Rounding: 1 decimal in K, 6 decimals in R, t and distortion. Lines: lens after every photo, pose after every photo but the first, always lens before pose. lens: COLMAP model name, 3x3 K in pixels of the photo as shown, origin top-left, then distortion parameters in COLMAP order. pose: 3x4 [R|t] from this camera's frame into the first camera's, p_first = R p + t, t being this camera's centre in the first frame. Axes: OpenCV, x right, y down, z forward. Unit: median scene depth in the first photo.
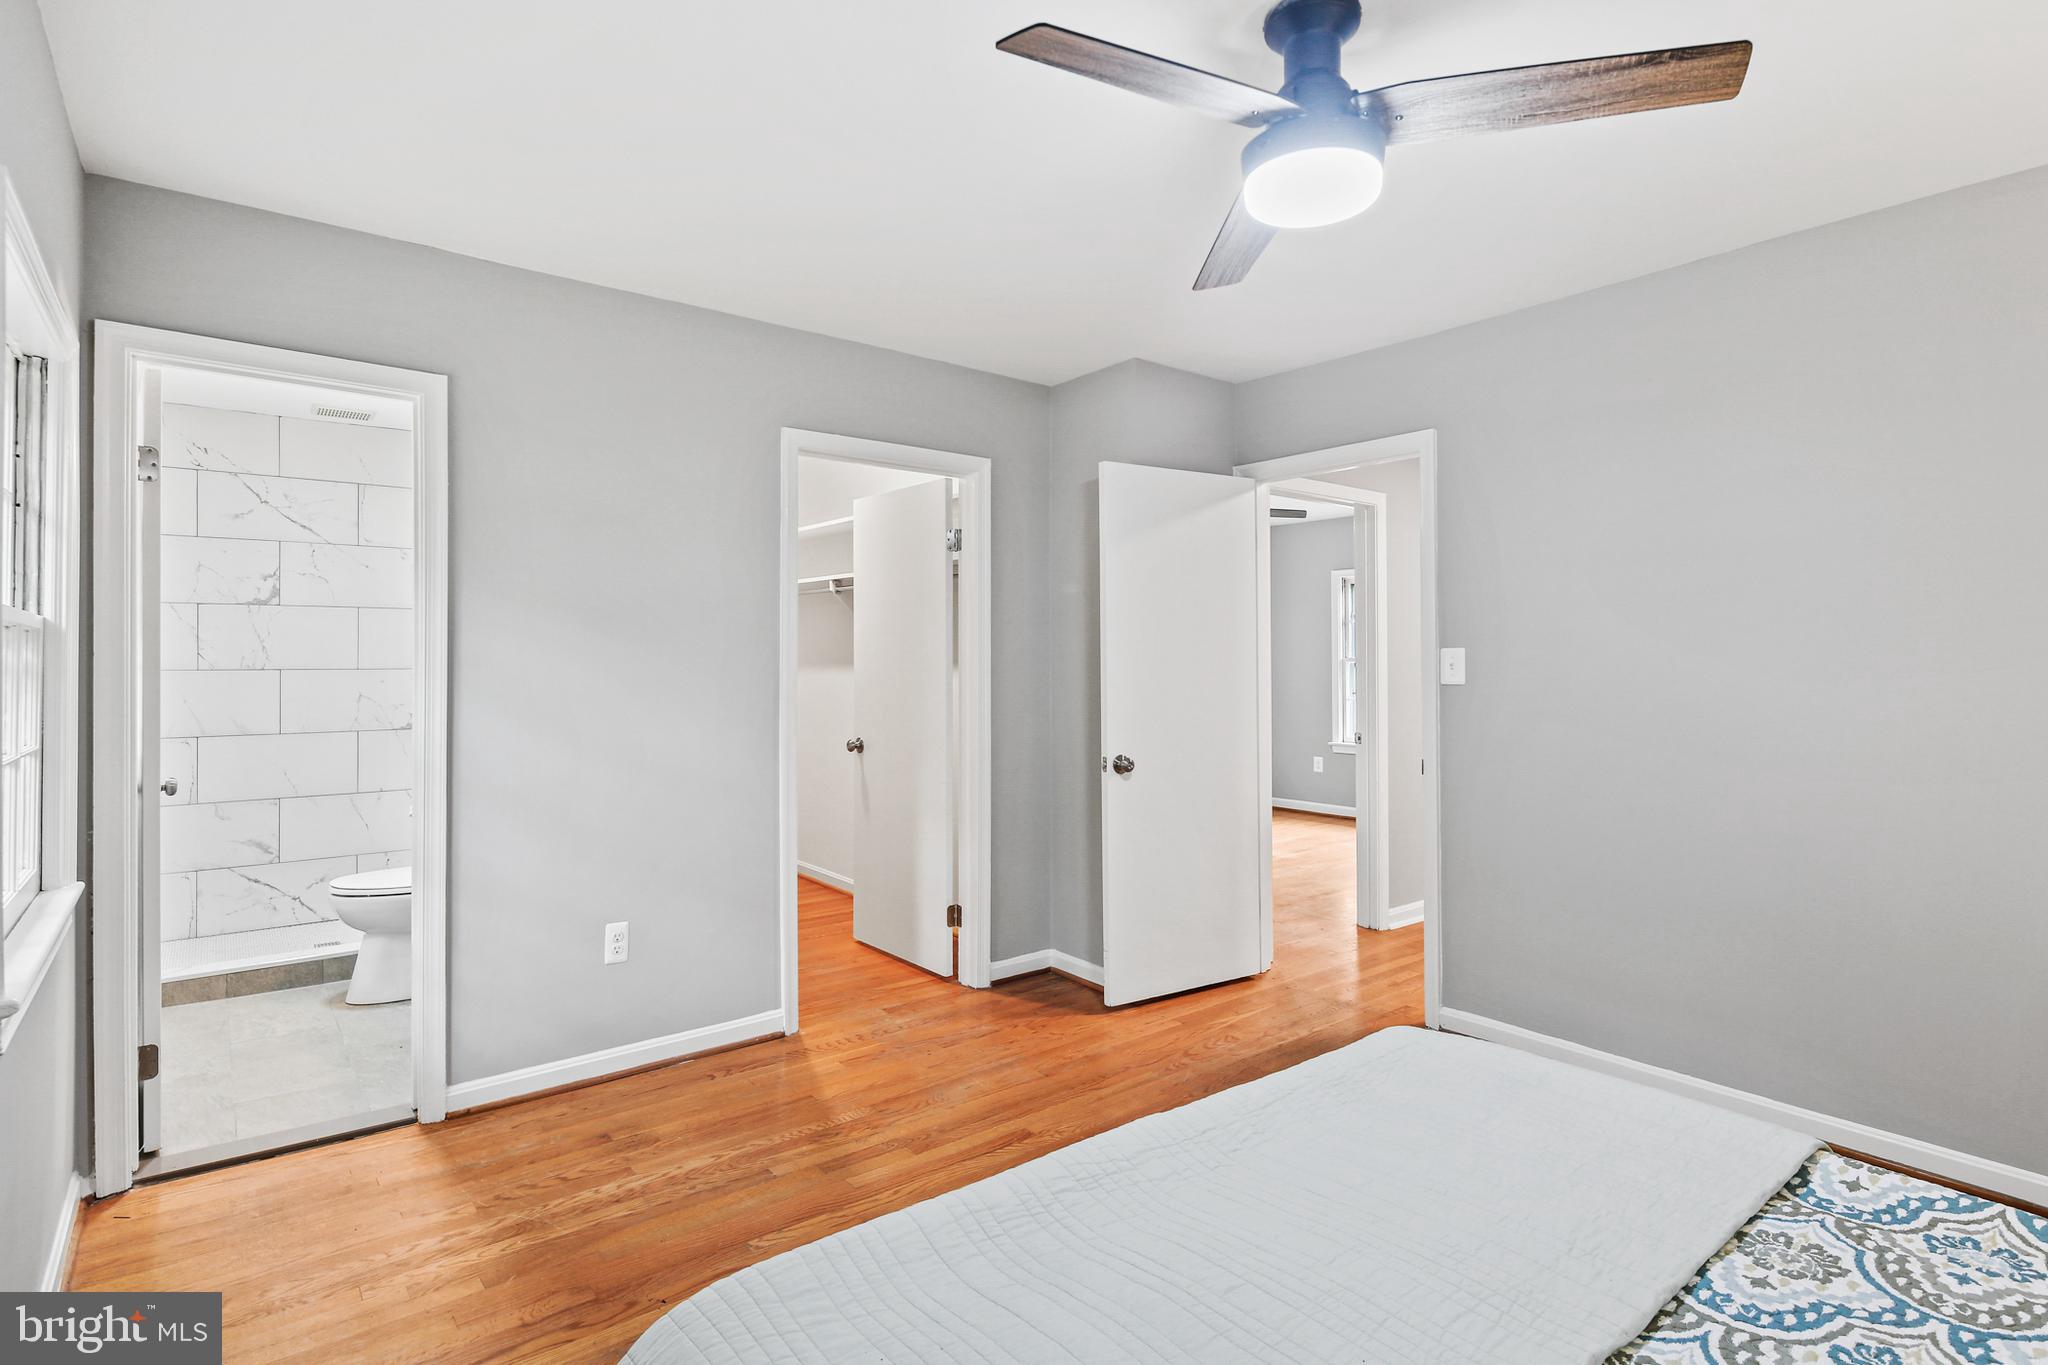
lens RADIAL K [[997.9, 0, 1013.3], [0, 997.9, 681.9], [0, 0, 1]] dist [0.002710, -0.003514]
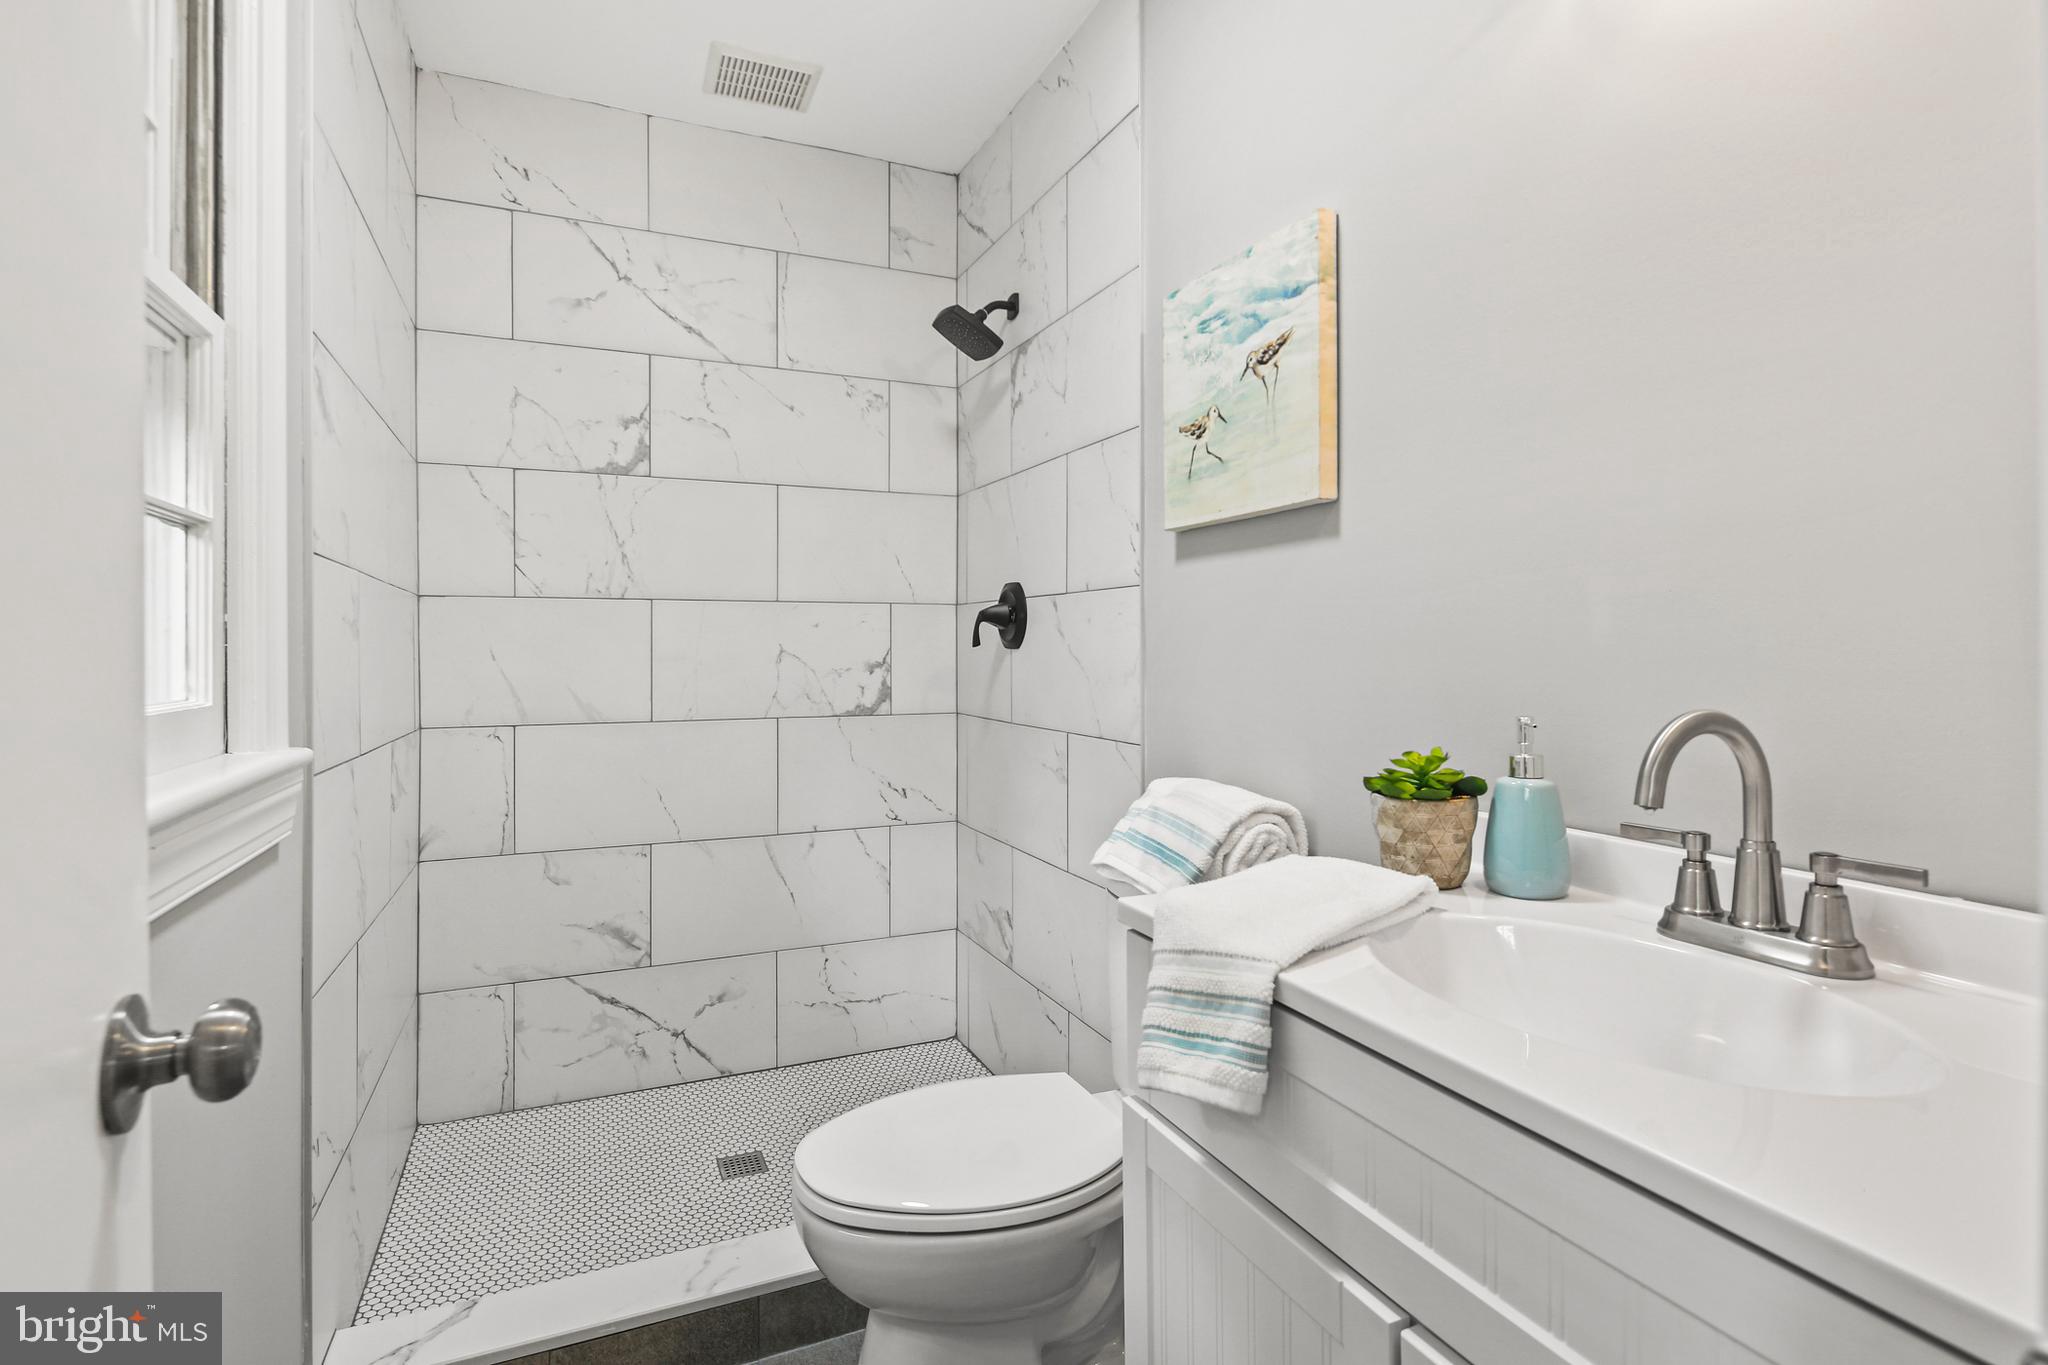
lens RADIAL K [[997.9, 0, 1029.7], [0, 997.9, 666.7], [0, 0, 1]] dist [0.002710, -0.003514]
pose [[0.969069, 0.004608, -0.246746, -0.415640], [-0.001989, 0.999939, 0.010862, 0.017466], [0.246781, -0.010035, 0.969019, 0.545172]]
